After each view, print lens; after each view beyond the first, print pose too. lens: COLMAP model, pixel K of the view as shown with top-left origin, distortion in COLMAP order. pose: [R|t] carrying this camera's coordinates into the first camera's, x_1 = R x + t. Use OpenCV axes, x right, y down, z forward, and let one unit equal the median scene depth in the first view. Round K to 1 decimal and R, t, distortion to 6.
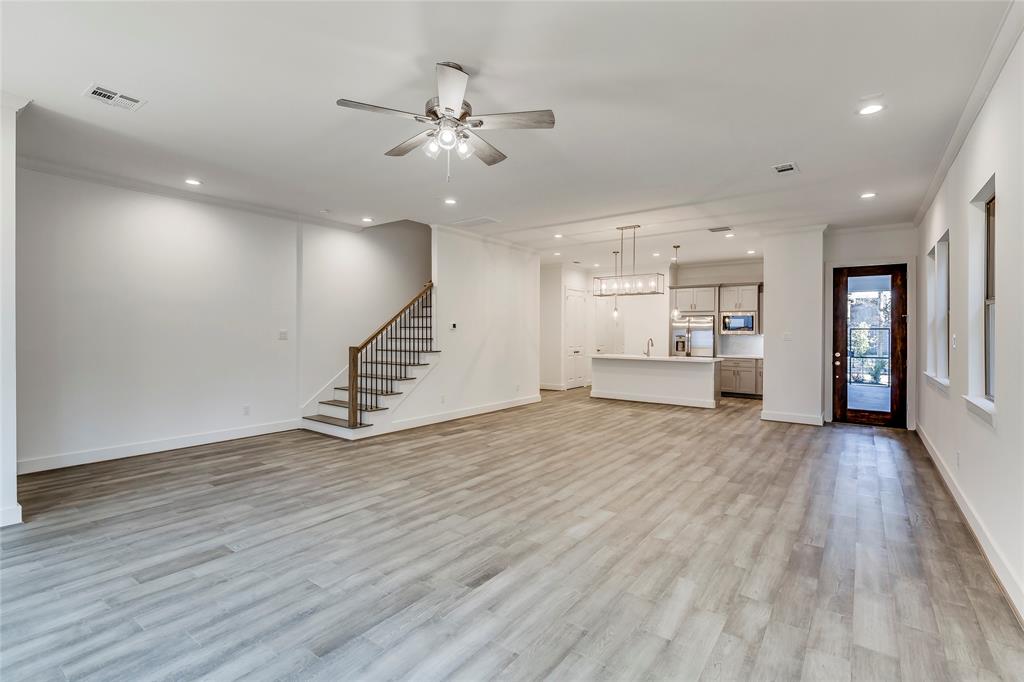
lens RADIAL K [[475.3, 0, 514.1], [0, 475.3, 331.2], [0, 0, 1]] dist [-0.005068, 0.001282]
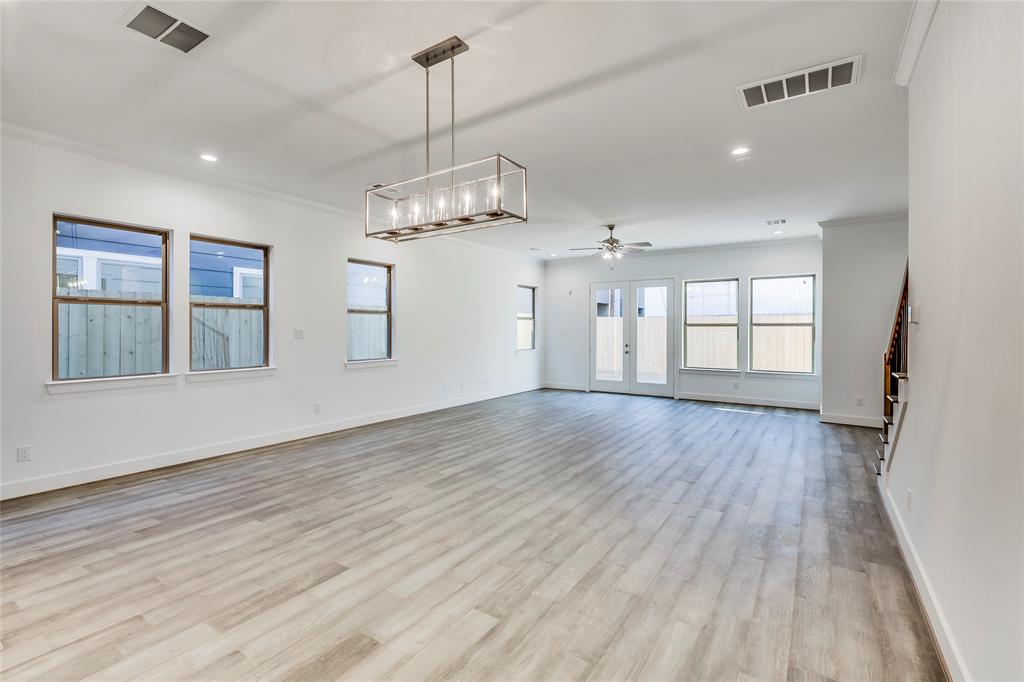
lens RADIAL K [[459.8, 0, 503.7], [0, 459.8, 326.4], [0, 0, 1]] dist [0.001843, 0.000020]
pose [[-0.999707, -0.009690, -0.022180, 0.223961], [-0.009489, 0.999913, -0.009152, 0.004496], [0.022267, -0.008939, -0.999712, 1.579633]]
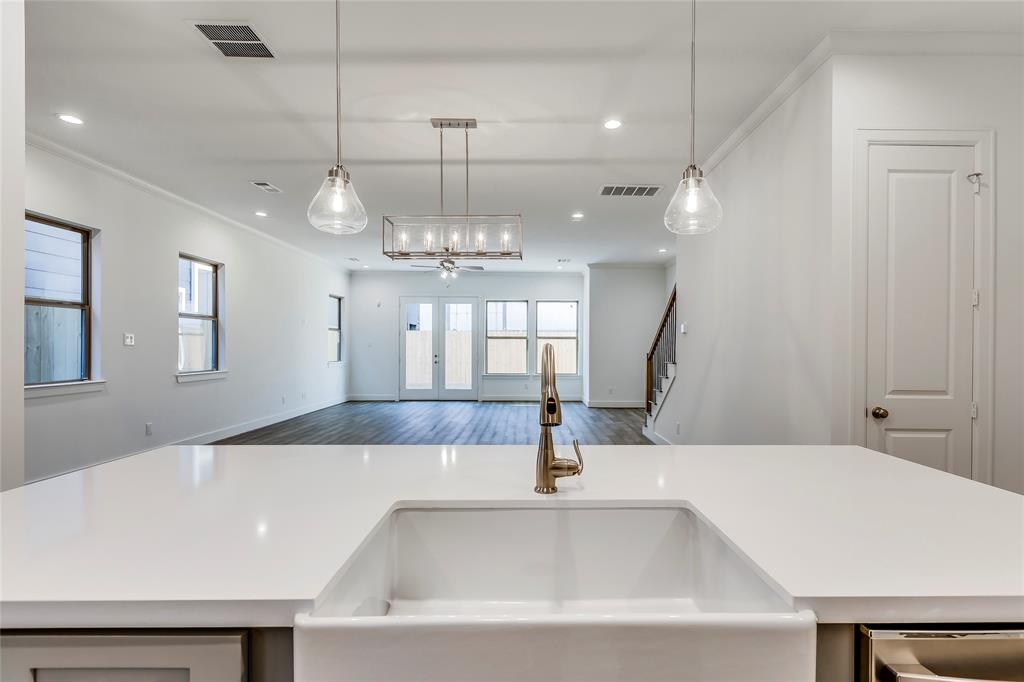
lens RADIAL K [[488.6, 0, 530.6], [0, 488.6, 348.3], [0, 0, 1]] dist [-0.004184, -0.002052]
pose [[-0.805889, -0.009397, -0.591992, 0.555175], [-0.009155, 0.999952, -0.003410, 0.025205], [0.591996, 0.002672, -0.805937, 1.694108]]
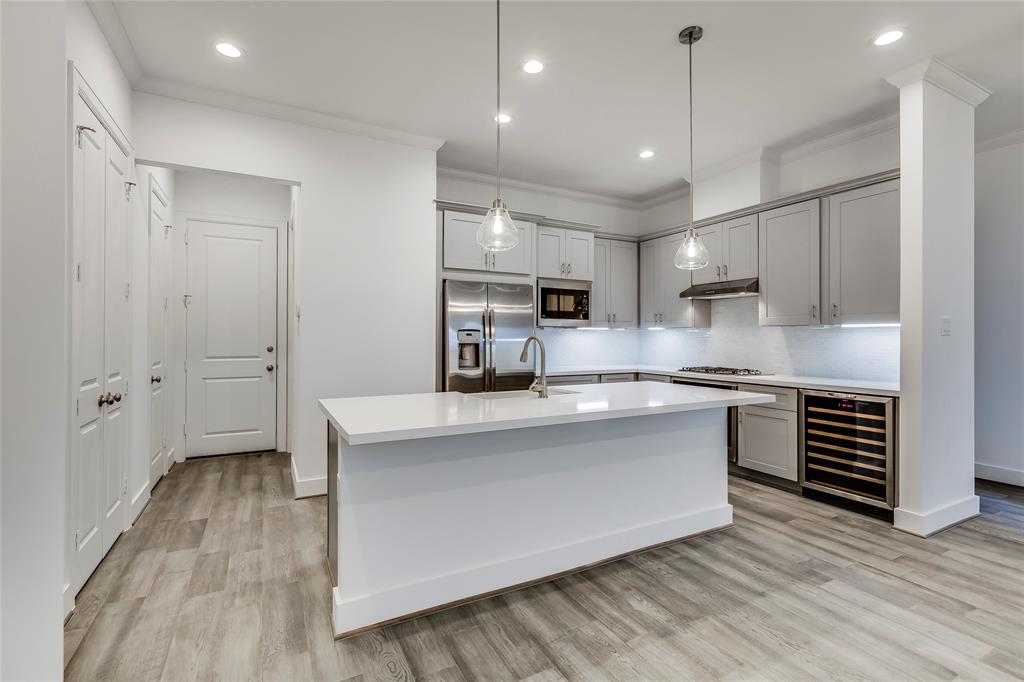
lens RADIAL K [[459.8, 0, 514.4], [0, 459.8, 336.6], [0, 0, 1]] dist [0.001843, 0.000020]
pose [[0.440755, -0.001794, 0.897626, 0.036931], [-0.001543, 0.999995, 0.002756, 0.024576], [-0.897626, -0.002600, 0.440750, 1.374548]]
